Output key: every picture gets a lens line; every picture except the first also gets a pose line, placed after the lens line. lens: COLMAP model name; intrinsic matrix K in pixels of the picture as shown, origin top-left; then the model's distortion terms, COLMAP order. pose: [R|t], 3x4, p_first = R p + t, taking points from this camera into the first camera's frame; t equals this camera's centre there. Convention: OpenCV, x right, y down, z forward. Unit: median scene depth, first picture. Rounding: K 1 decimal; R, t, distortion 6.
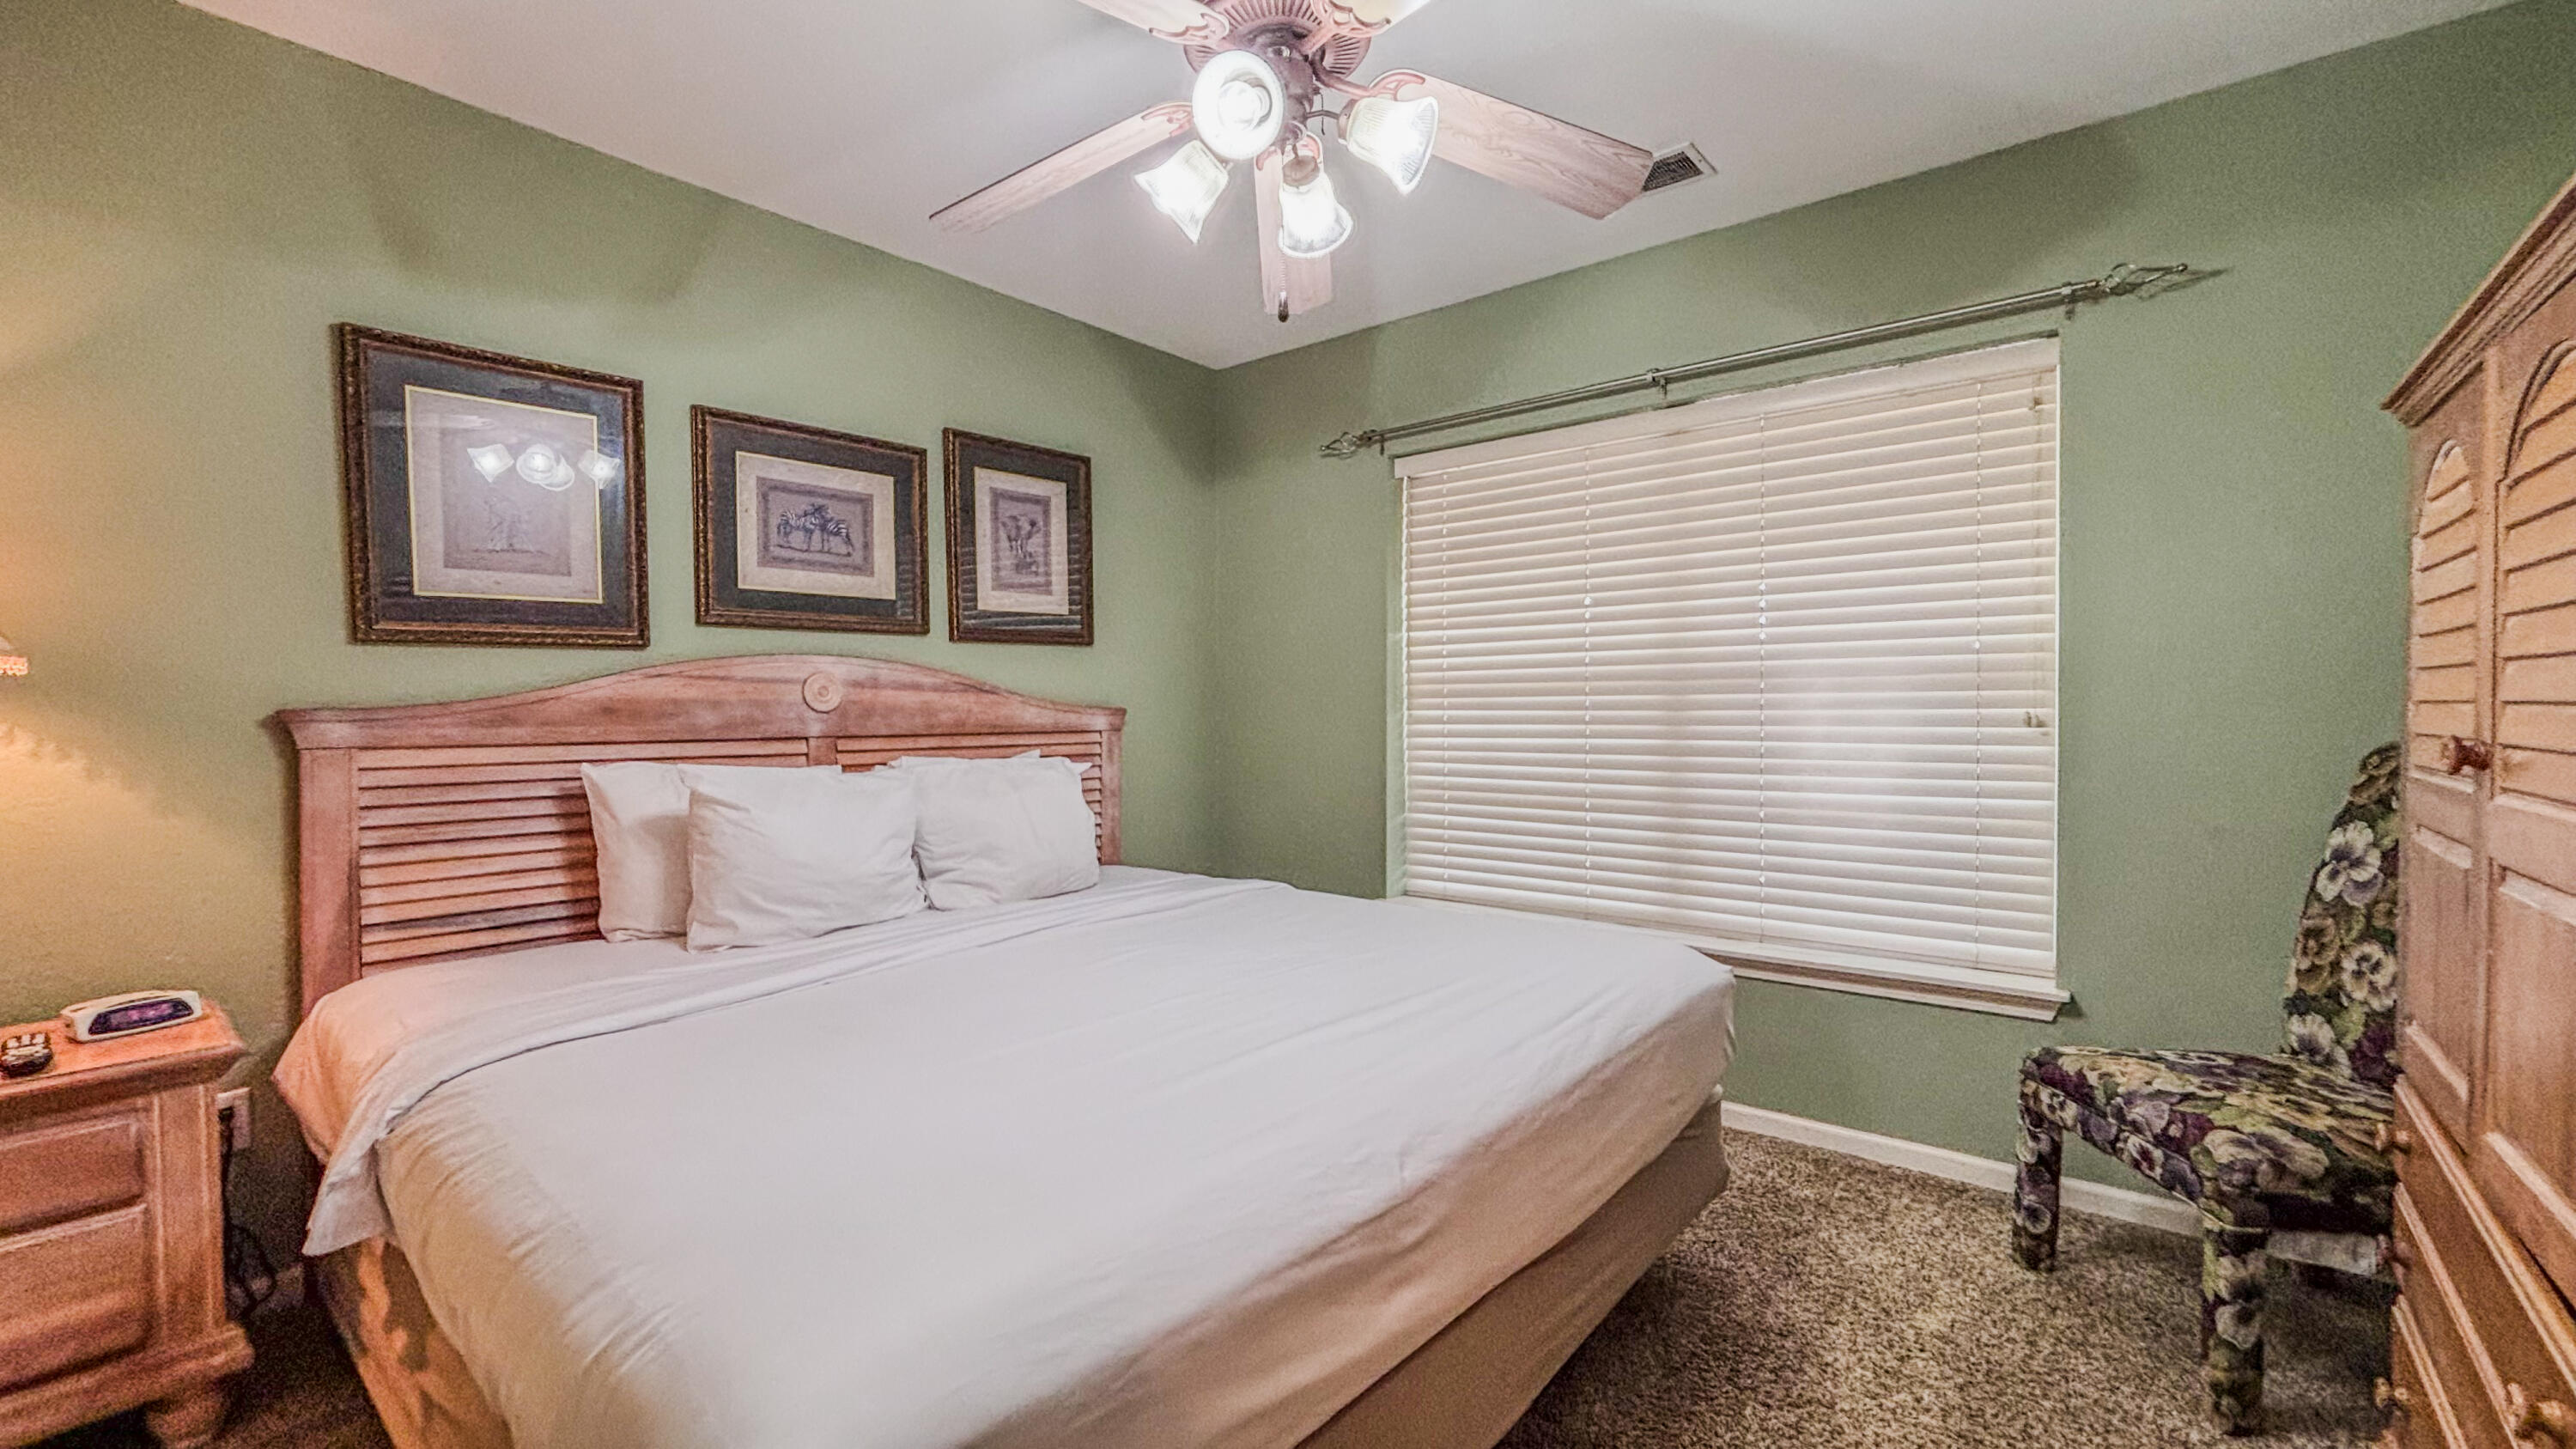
lens RADIAL K [[1040.9, 0, 1283.3], [0, 1040.9, 727.3], [0, 0, 1]] dist [0.004577, 0.000745]
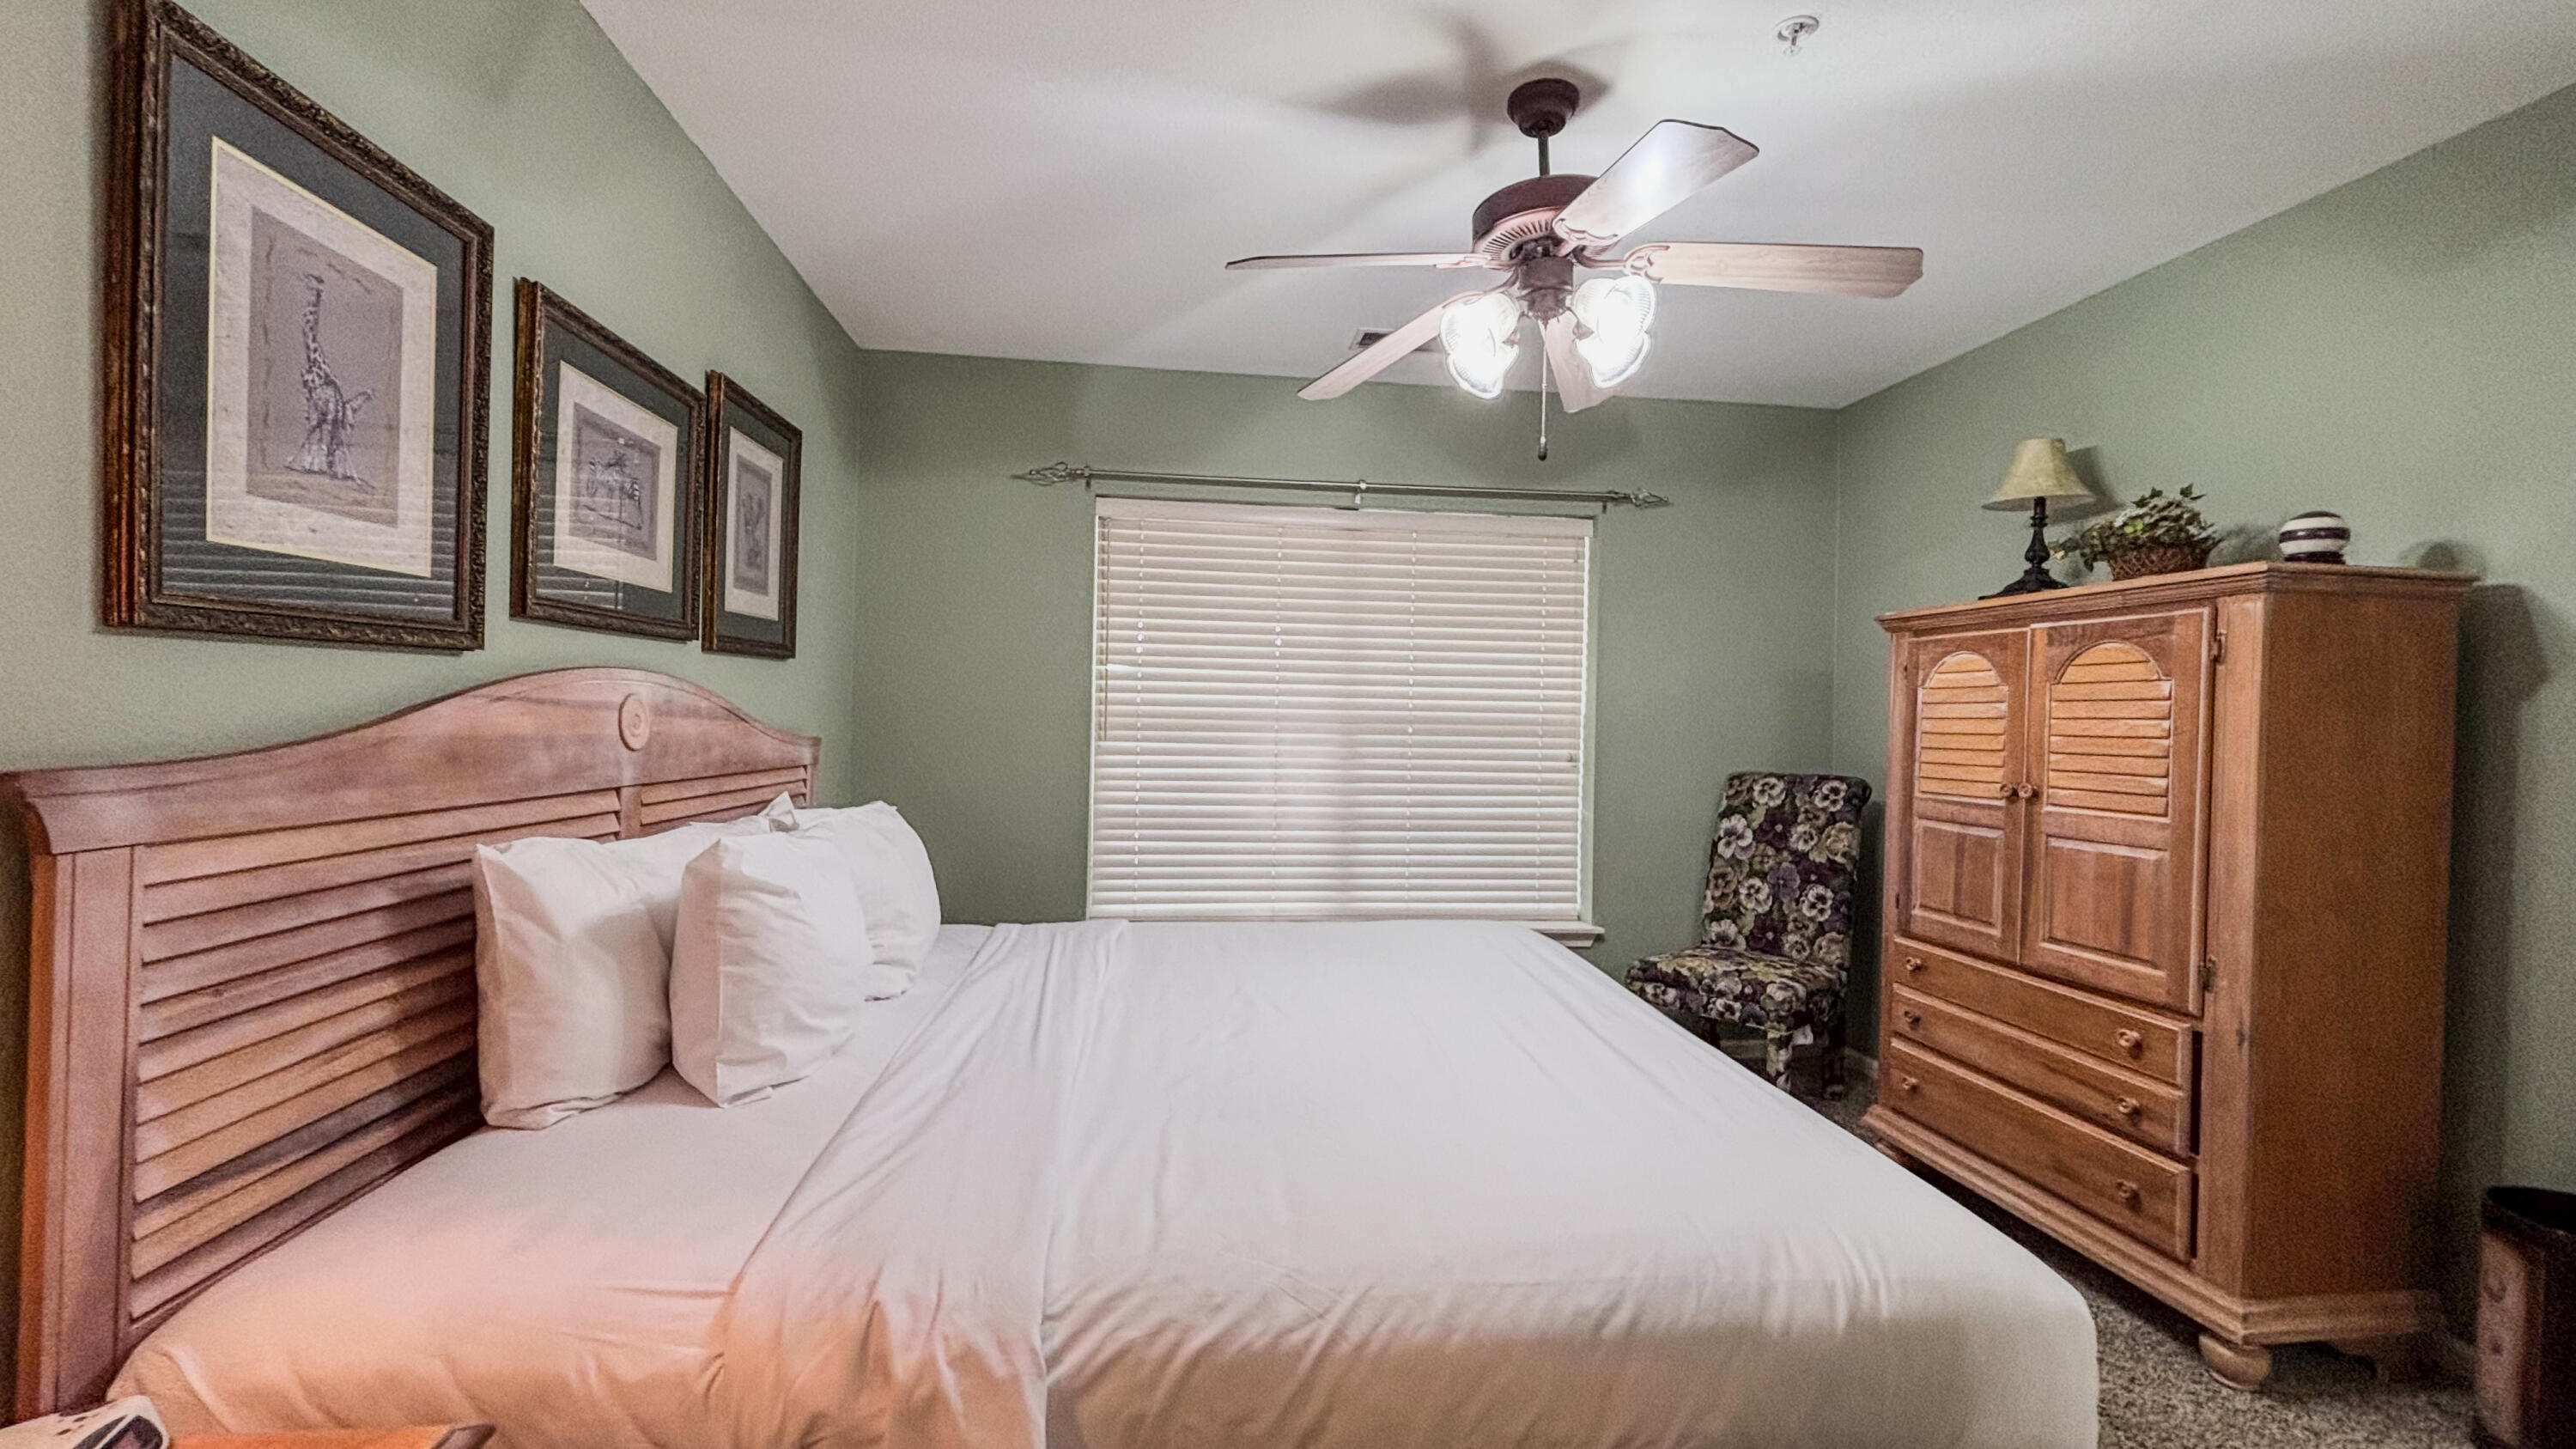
lens RADIAL K [[1040.9, 0, 1289.1], [0, 1040.9, 721.1], [0, 0, 1]] dist [0.004577, 0.000745]
pose [[0.695754, 0.020262, 0.717995, -0.790992], [-0.011507, 0.999788, -0.017063, -0.033755], [-0.718188, 0.003609, 0.695839, 0.239350]]
